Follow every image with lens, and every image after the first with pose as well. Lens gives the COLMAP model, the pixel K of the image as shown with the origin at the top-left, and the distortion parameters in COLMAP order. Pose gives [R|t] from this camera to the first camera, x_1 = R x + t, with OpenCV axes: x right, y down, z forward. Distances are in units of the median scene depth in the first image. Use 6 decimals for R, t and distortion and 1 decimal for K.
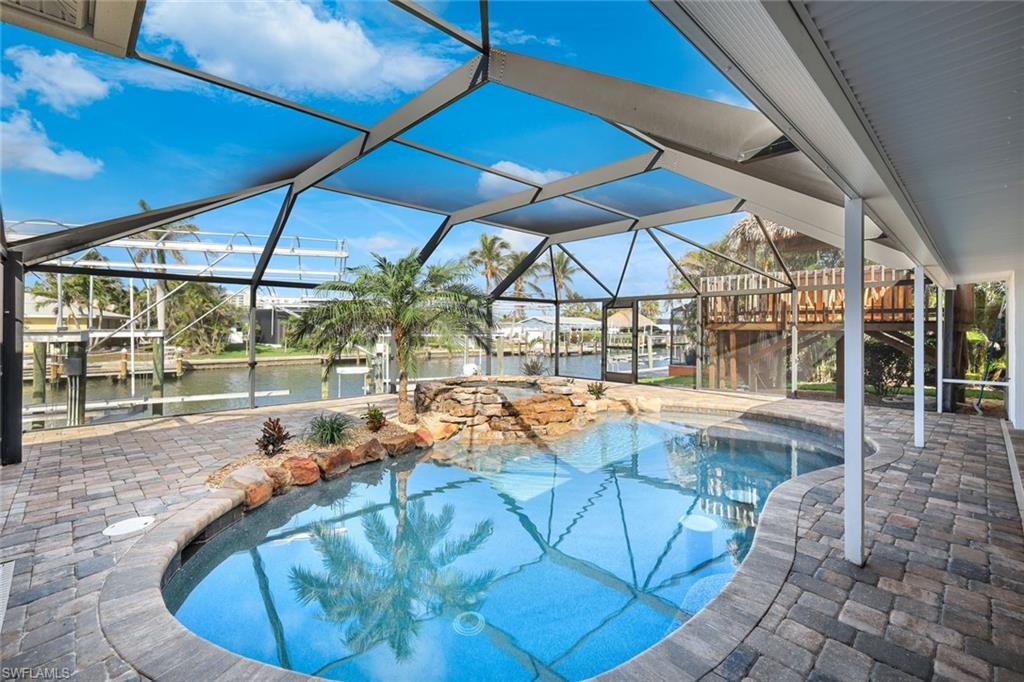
lens RADIAL K [[458.2, 0, 505.5], [0, 458.2, 329.4], [0, 0, 1]] dist [0.010661, 0.000231]
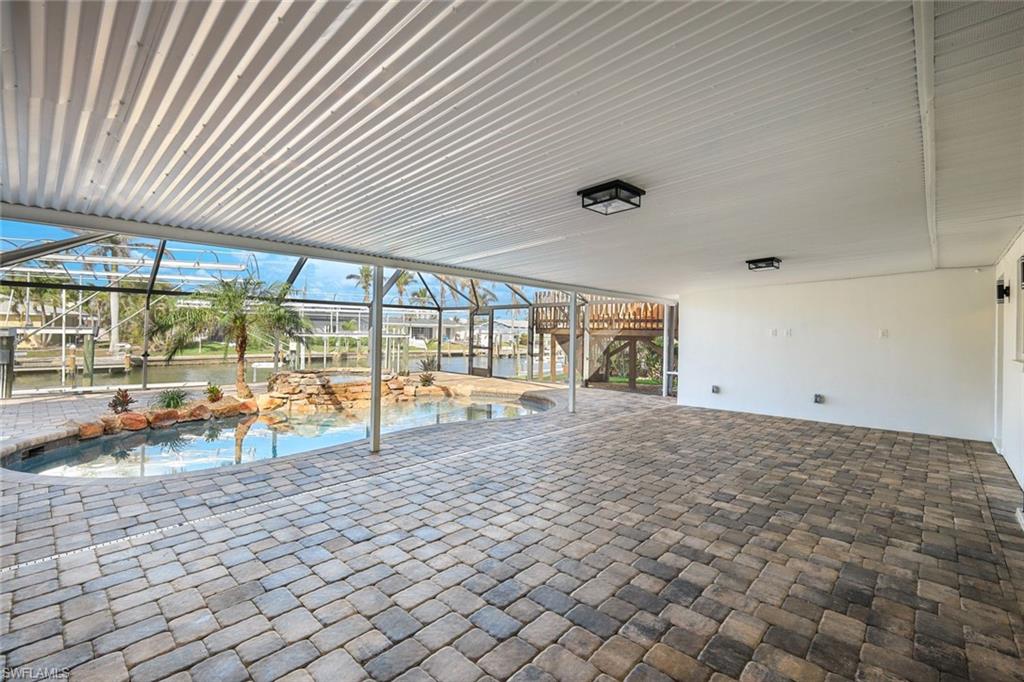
lens RADIAL K [[458.2, 0, 505.5], [0, 458.2, 329.4], [0, 0, 1]] dist [0.010661, 0.000231]
pose [[0.999209, 0.013653, 0.037360, 0.471829], [-0.013462, 0.999895, -0.005356, -0.003804], [-0.037429, 0.004848, 0.999288, -0.373365]]
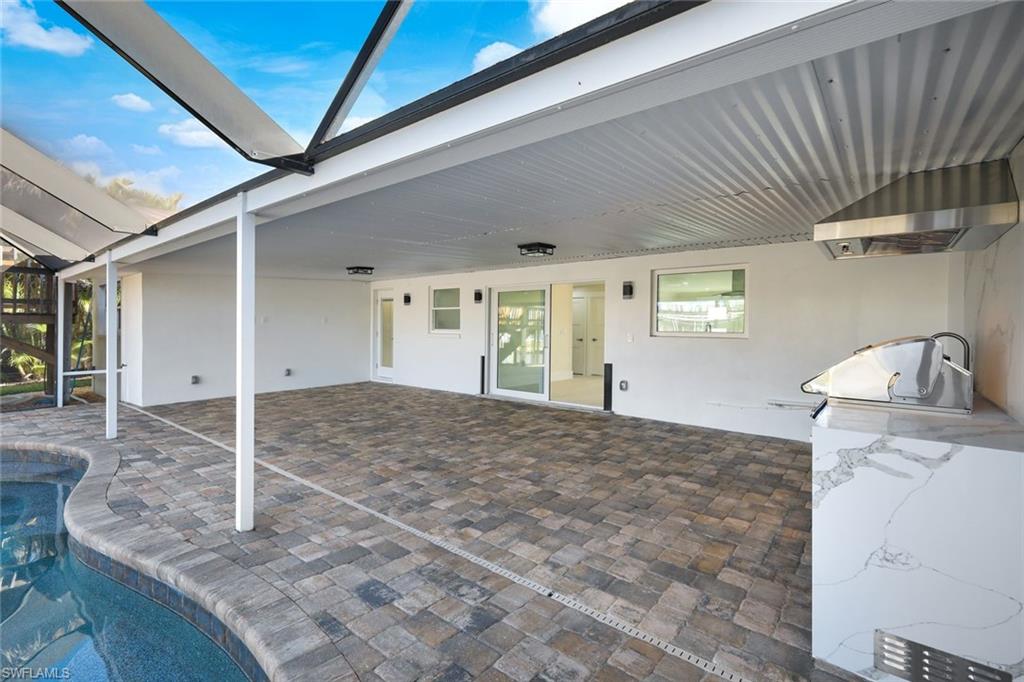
lens RADIAL K [[458.2, 0, 505.5], [0, 458.2, 329.4], [0, 0, 1]] dist [0.010661, 0.000231]
pose [[-0.111330, -0.014265, 0.993681, -0.175357], [-0.007744, 0.999879, 0.013486, -0.008608], [-0.993753, -0.006193, -0.111427, 0.181976]]
